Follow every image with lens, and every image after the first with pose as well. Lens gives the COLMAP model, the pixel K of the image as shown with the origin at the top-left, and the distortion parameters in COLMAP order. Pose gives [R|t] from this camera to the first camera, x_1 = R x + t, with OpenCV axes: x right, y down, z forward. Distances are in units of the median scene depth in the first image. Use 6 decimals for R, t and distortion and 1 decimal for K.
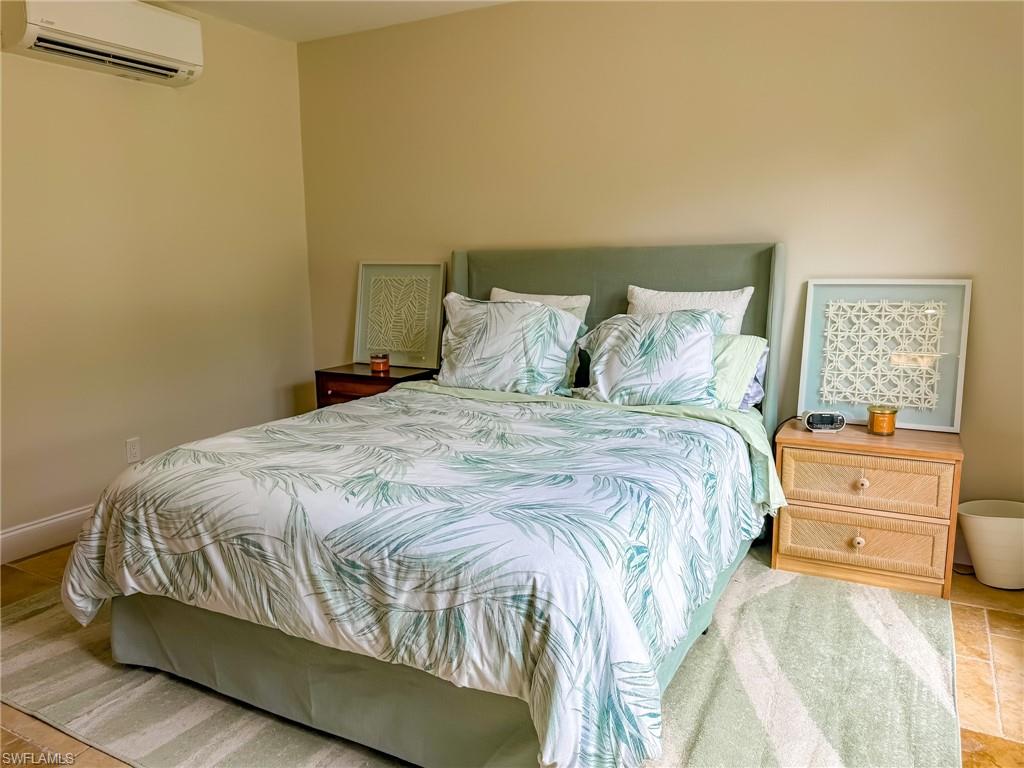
lens RADIAL K [[723.0, 0, 512.0], [0, 723.0, 384.0], [0, 0, 1]] dist [0.087966, -0.139319]
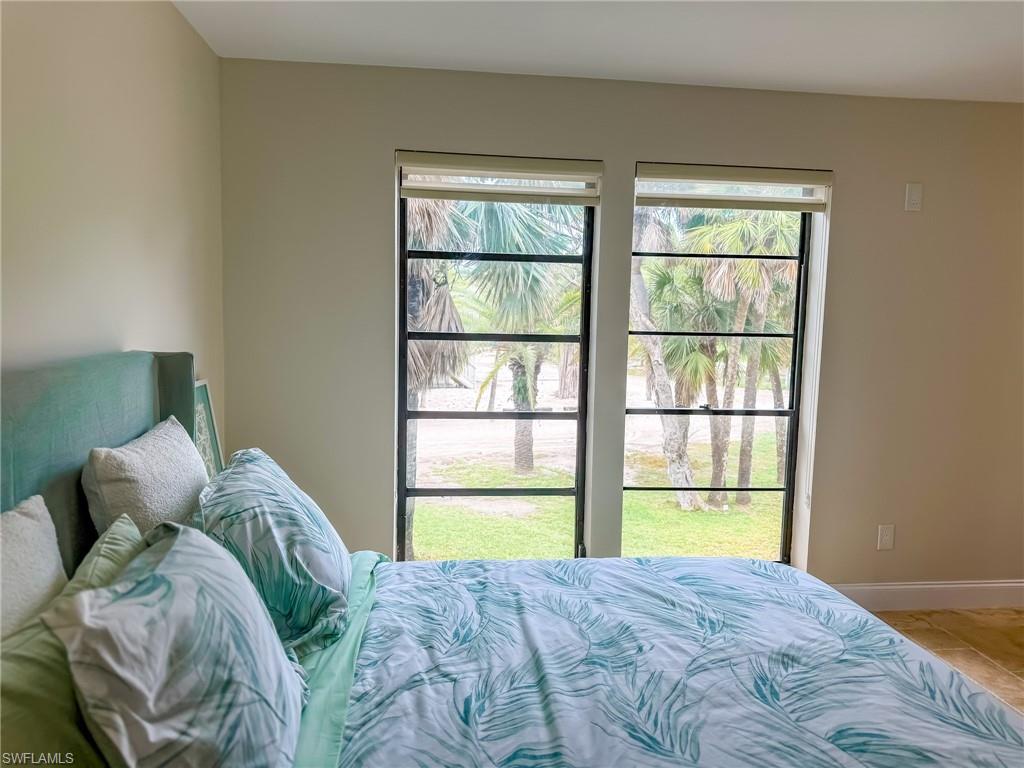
lens RADIAL K [[723.0, 0, 512.0], [0, 723.0, 384.0], [0, 0, 1]] dist [0.087966, -0.139319]
pose [[-0.575370, -0.069460, 0.814938, -0.574254], [0.129279, 0.976138, 0.174475, -0.336306], [-0.807611, 0.205742, -0.552661, 1.555326]]
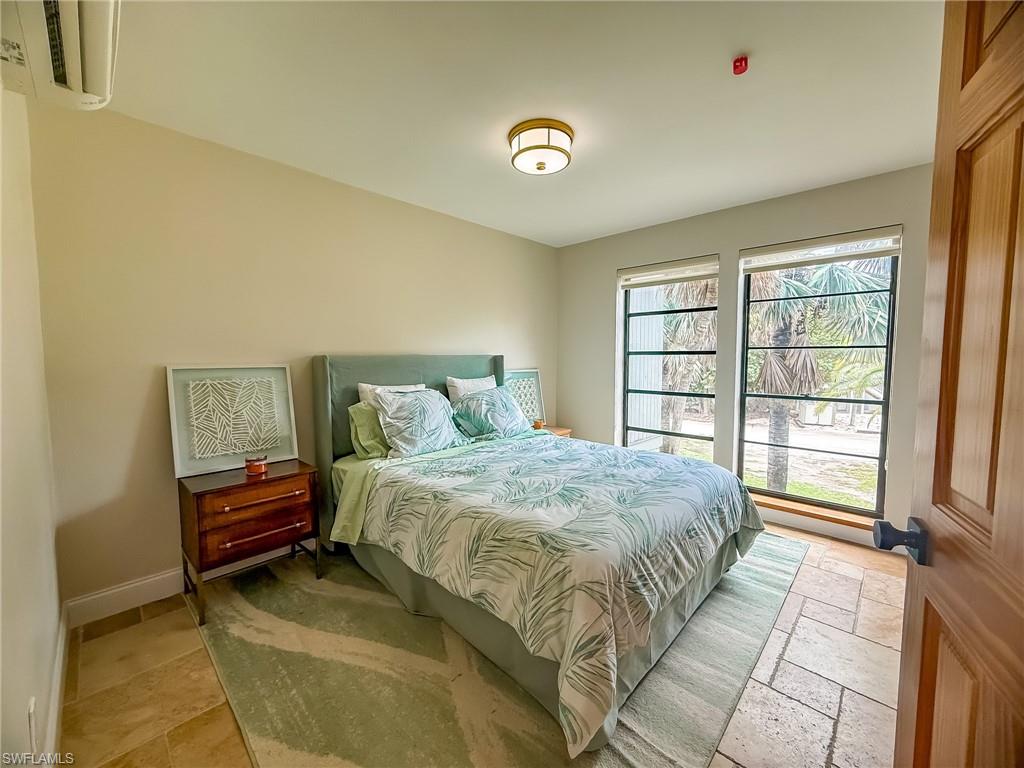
lens RADIAL K [[416.7, 0, 487.4], [0, 416.7, 383.8], [0, 0, 1]] dist [0.000151, -0.000004]
pose [[0.287904, -0.053526, 0.956162, -1.153866], [0.166379, 0.986049, 0.005102, -0.162688], [-0.943096, 0.157617, 0.292793, 0.927548]]
